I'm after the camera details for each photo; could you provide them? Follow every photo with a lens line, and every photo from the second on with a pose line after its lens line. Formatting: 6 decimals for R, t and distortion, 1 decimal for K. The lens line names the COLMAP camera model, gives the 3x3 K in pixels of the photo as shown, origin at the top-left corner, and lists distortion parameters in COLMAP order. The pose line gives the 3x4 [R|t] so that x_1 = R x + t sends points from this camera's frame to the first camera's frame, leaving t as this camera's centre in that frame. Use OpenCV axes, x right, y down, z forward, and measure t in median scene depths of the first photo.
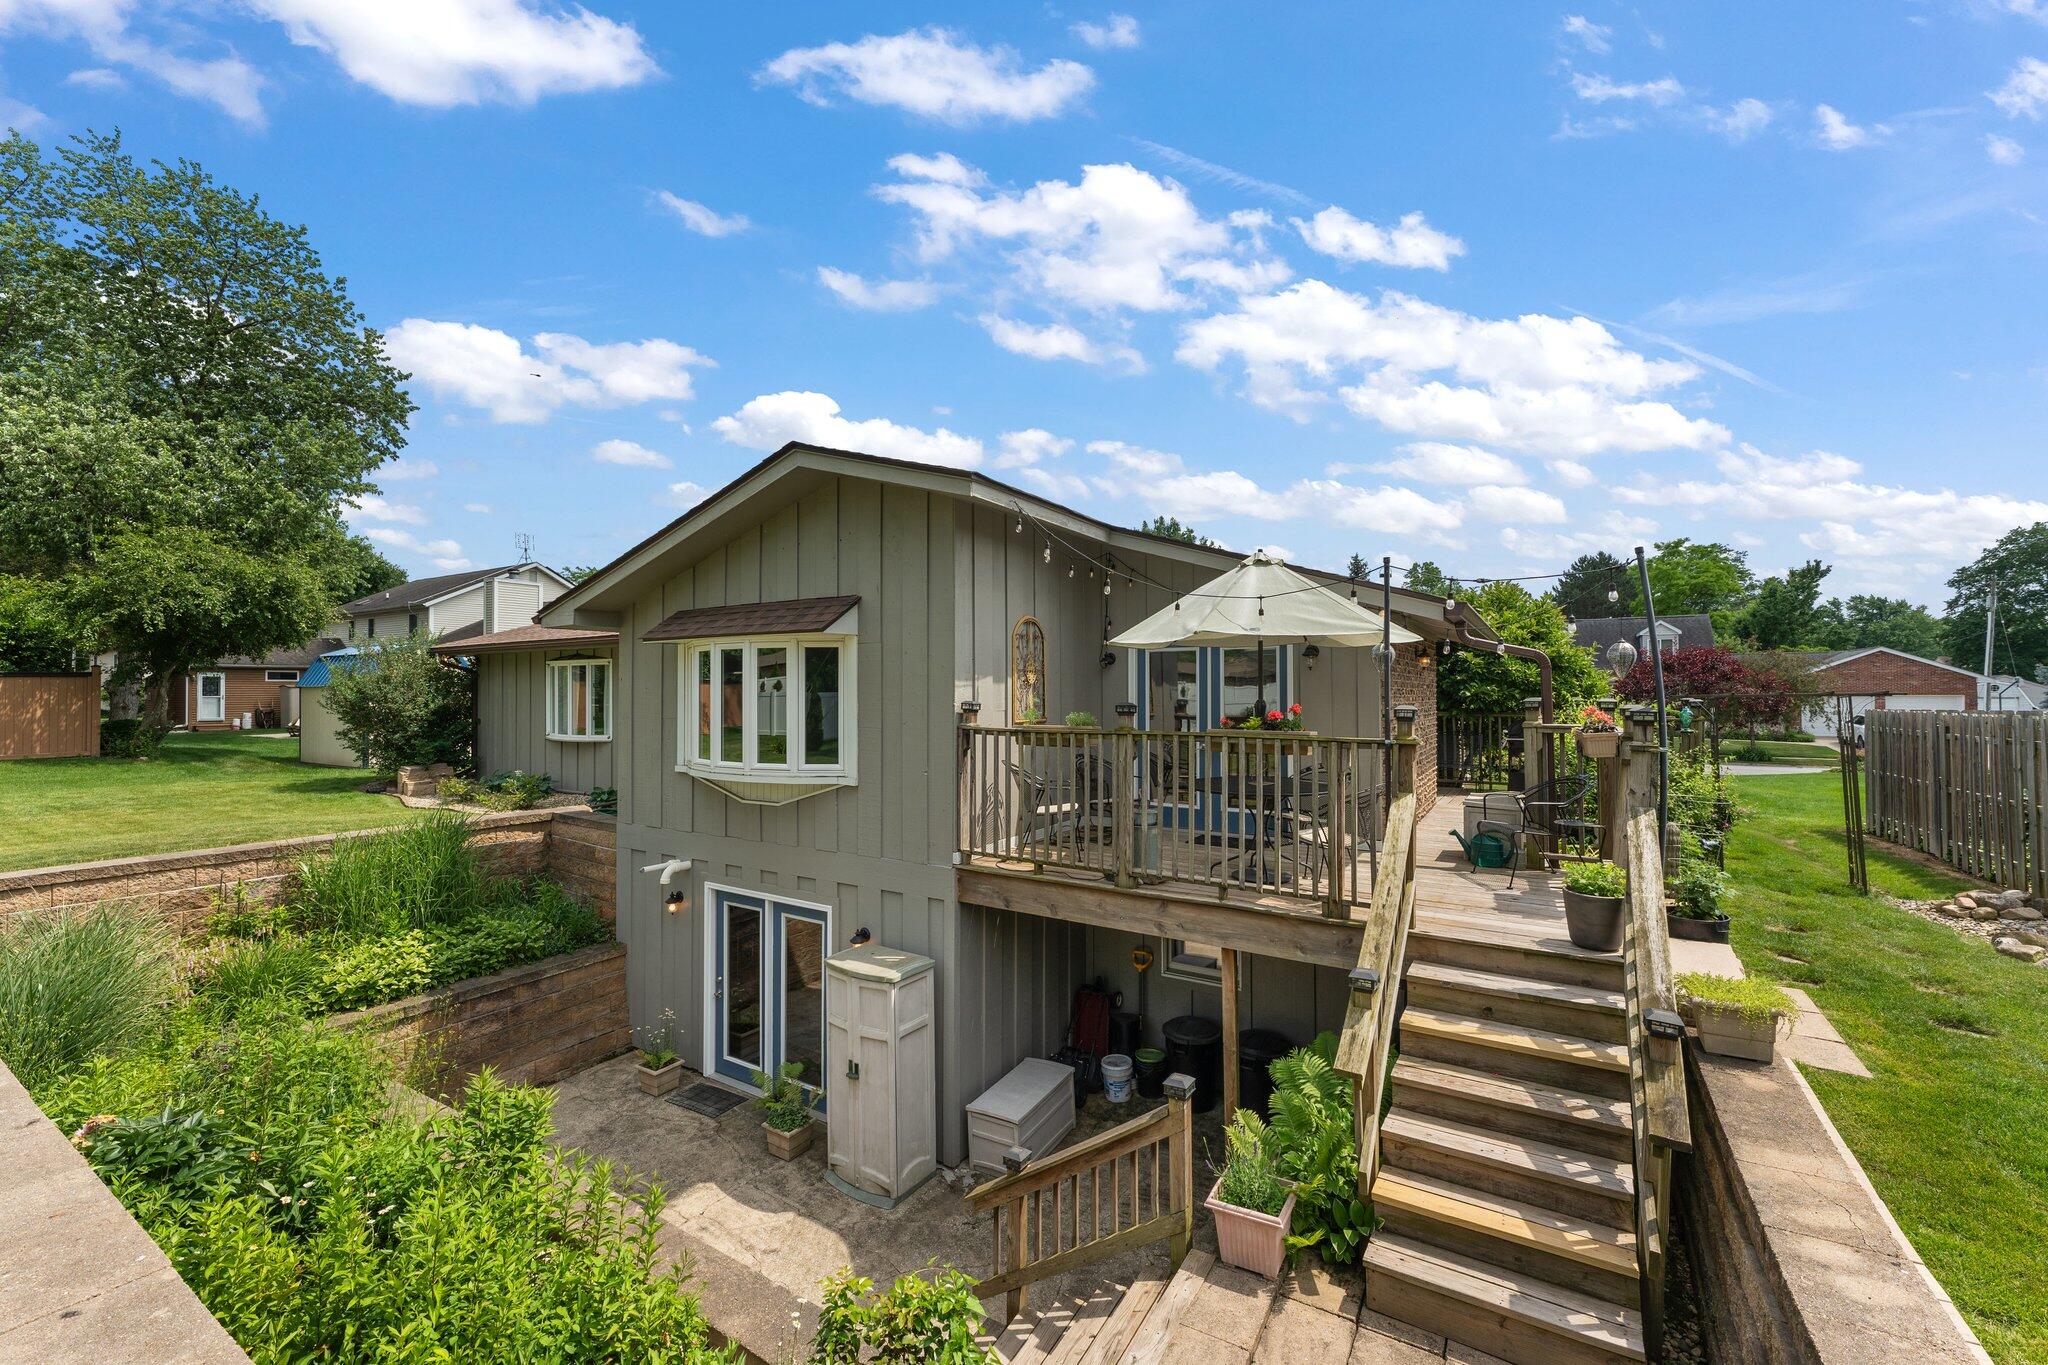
lens RADIAL K [[813.7, 0, 1042.9], [0, 813.7, 677.6], [0, 0, 1]] dist [-0.004803, 0.000283]
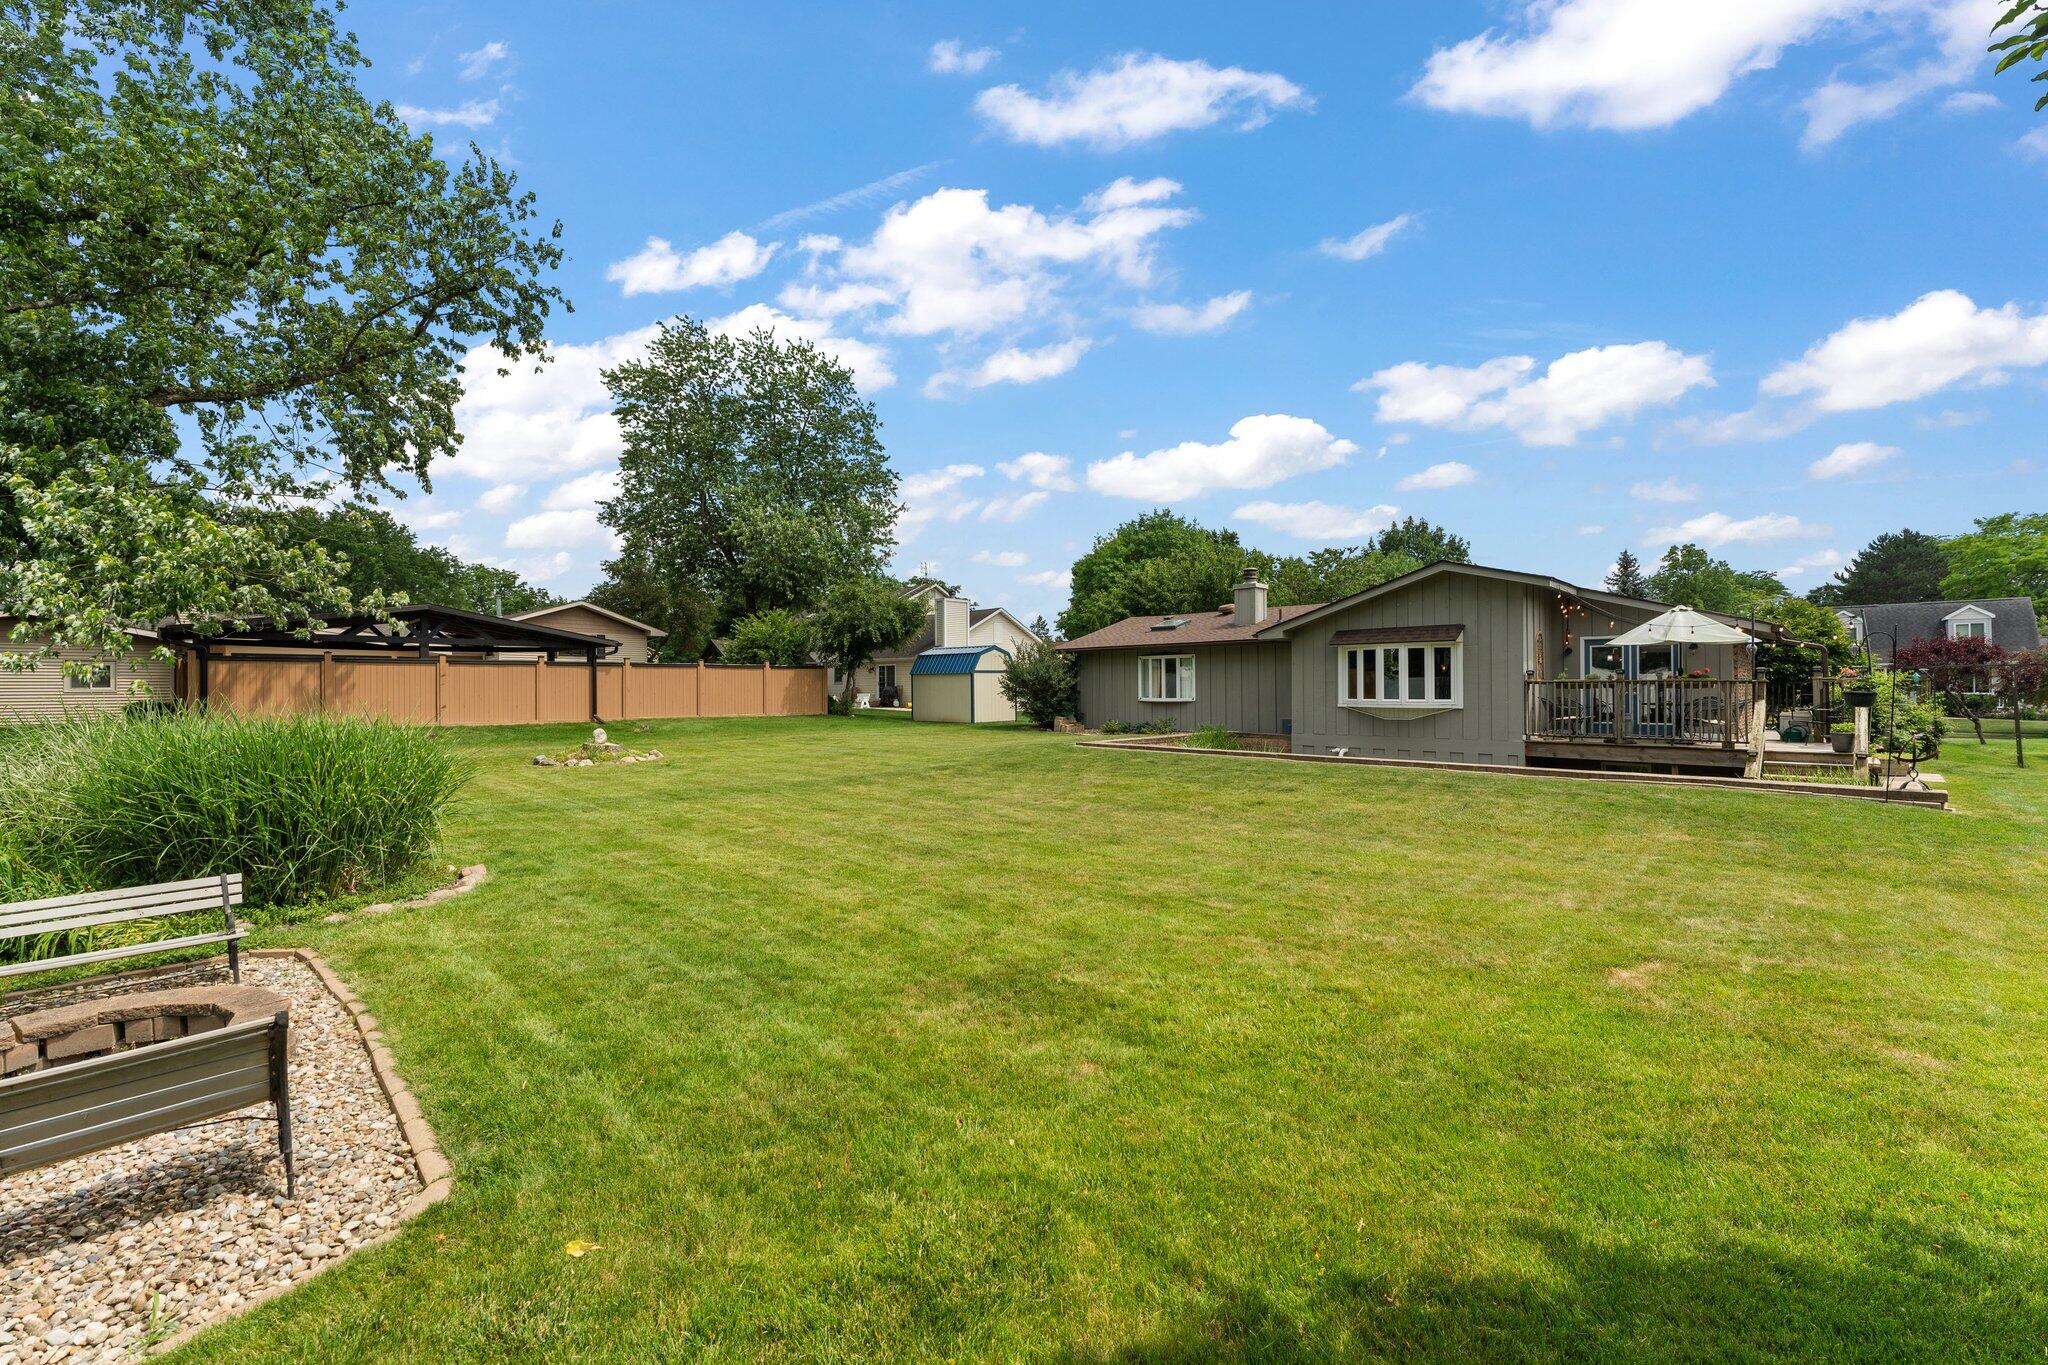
lens RADIAL K [[813.7, 0, 1042.6], [0, 813.7, 683.8], [0, 0, 1]] dist [-0.004803, 0.000283]
pose [[0.975626, -0.002800, -0.219423, -0.608564], [0.006303, 0.999864, 0.015264, 0.016000], [0.219350, -0.016275, 0.975510, -1.011966]]
